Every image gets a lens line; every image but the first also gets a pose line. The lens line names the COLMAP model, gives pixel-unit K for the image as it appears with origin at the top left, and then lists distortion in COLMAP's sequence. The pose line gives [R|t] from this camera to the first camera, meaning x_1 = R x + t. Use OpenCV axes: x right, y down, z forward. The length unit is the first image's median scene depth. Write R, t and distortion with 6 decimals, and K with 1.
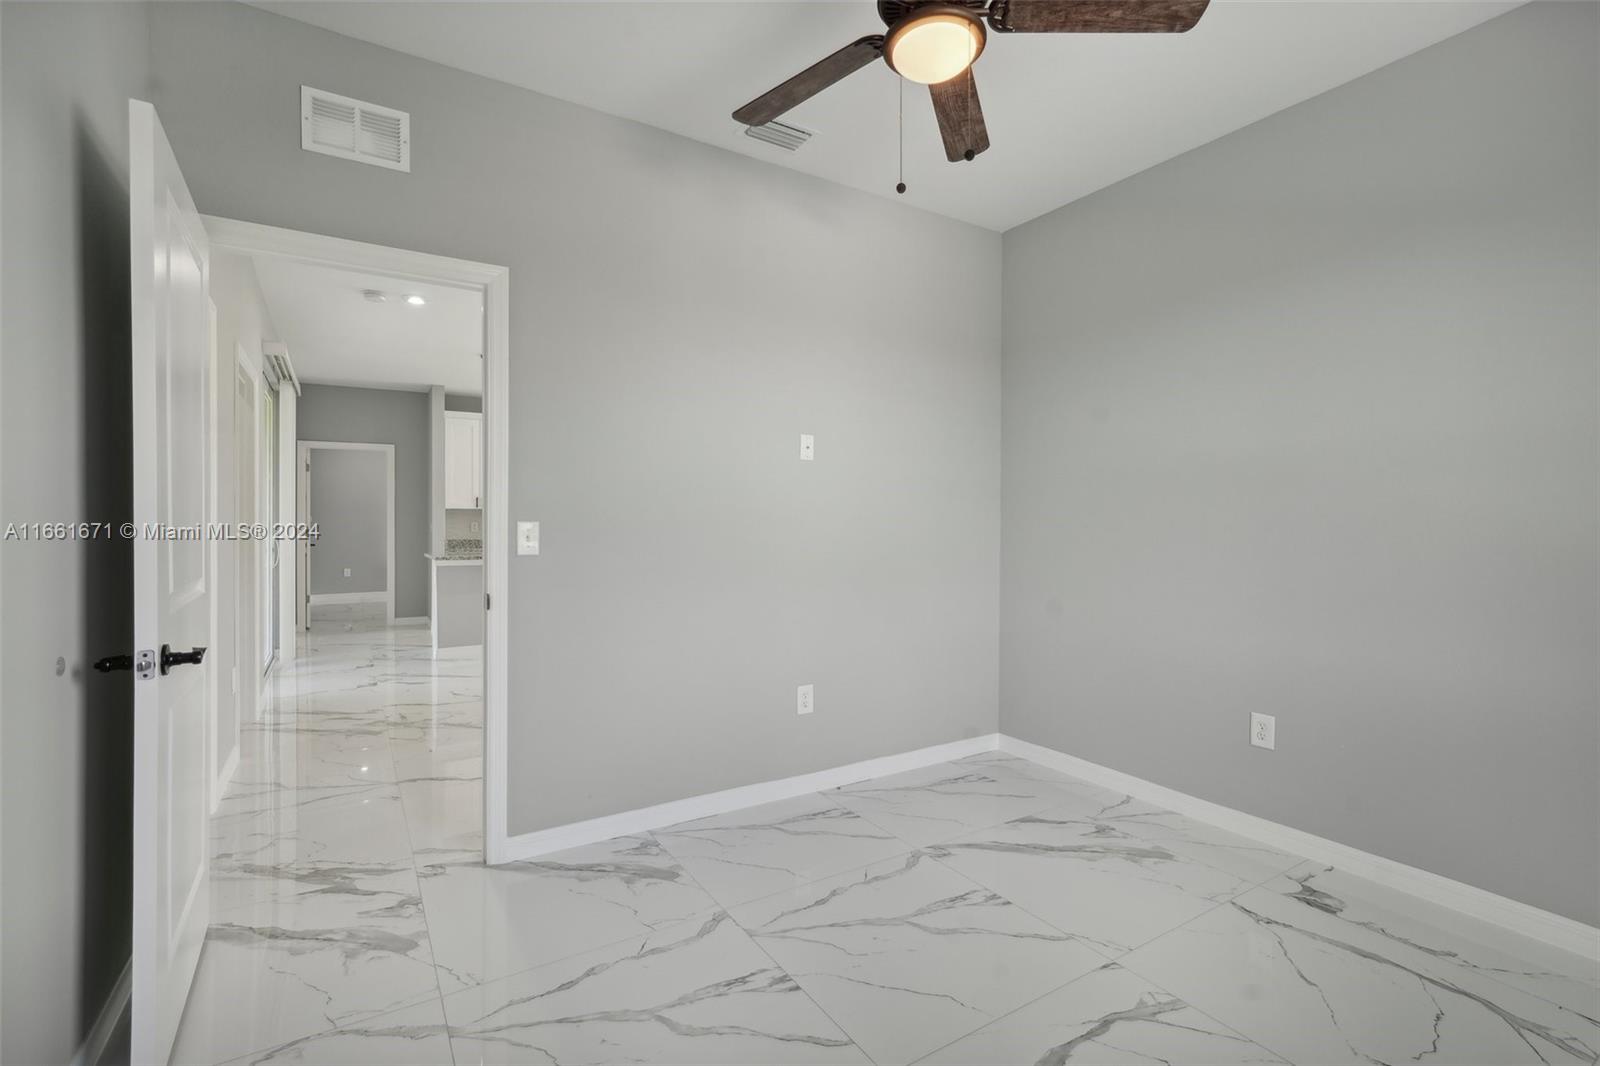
lens RADIAL K [[730.2, 0, 796.6], [0, 730.2, 535.9], [0, 0, 1]] dist [-0.011289, 0.004689]
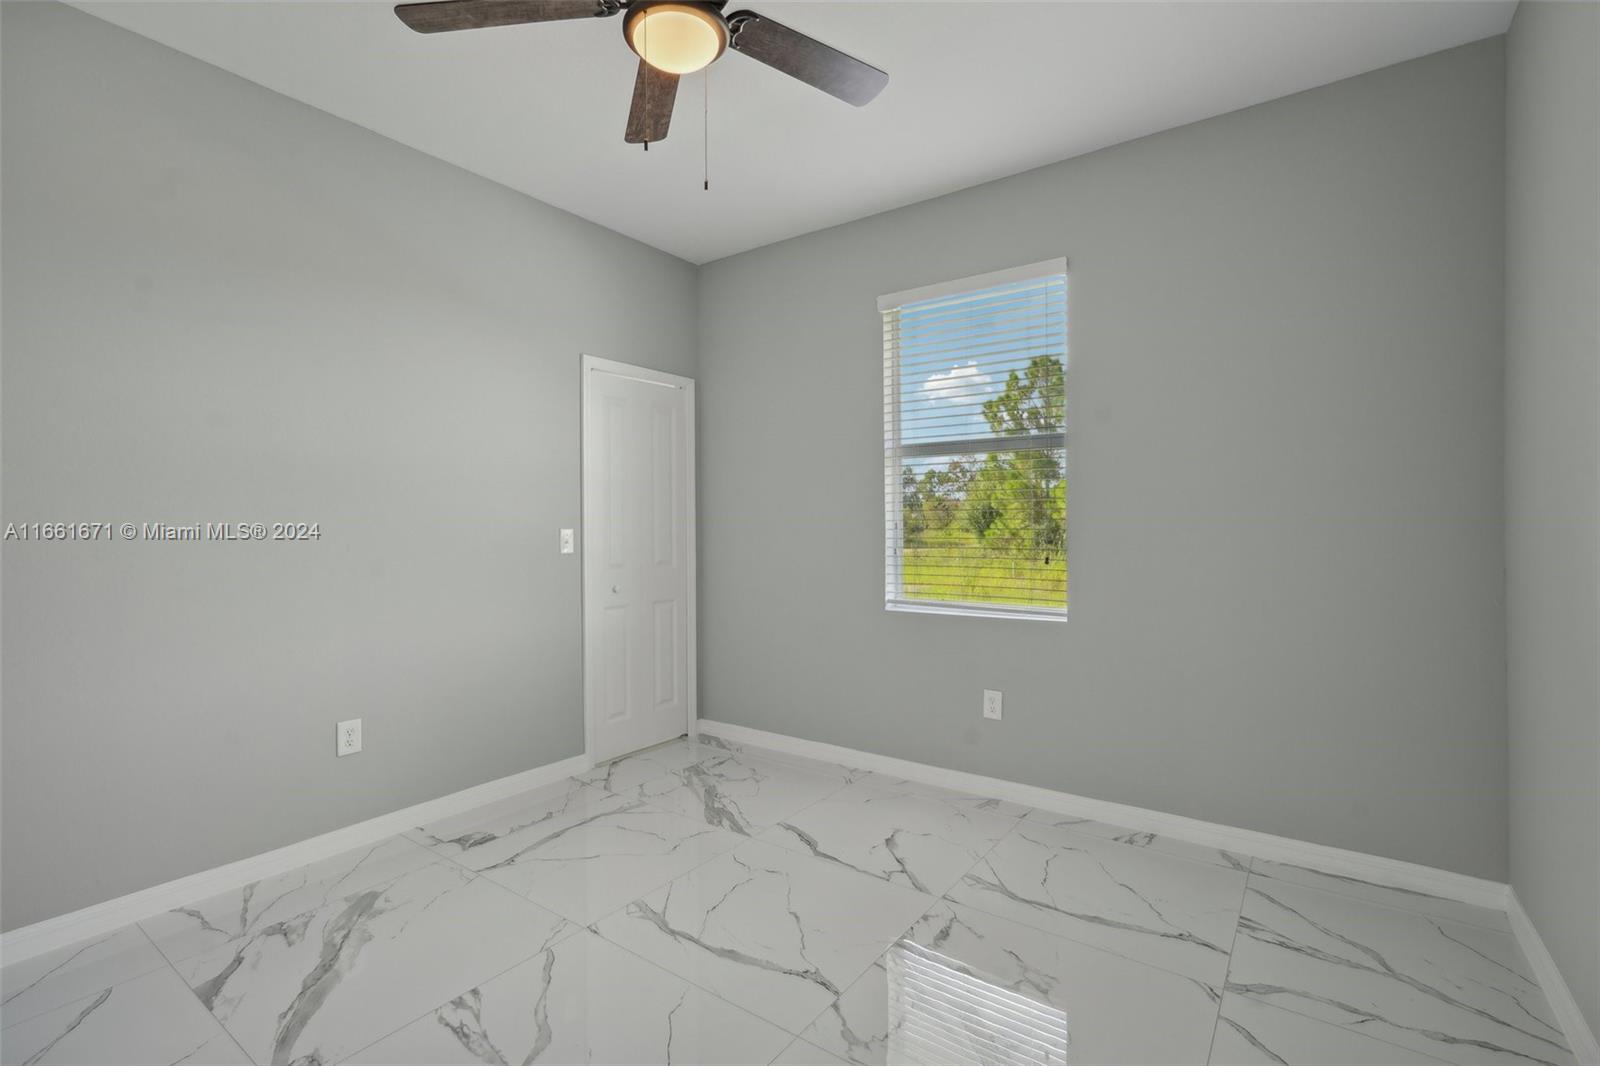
lens RADIAL K [[730.2, 0, 800.4], [0, 730.2, 532.0], [0, 0, 1]] dist [-0.011289, 0.004689]
pose [[-0.389806, -0.009449, 0.920849, -0.531190], [0.019204, 0.999647, 0.018387, -0.017067], [-0.920697, 0.024851, -0.389487, 0.858569]]
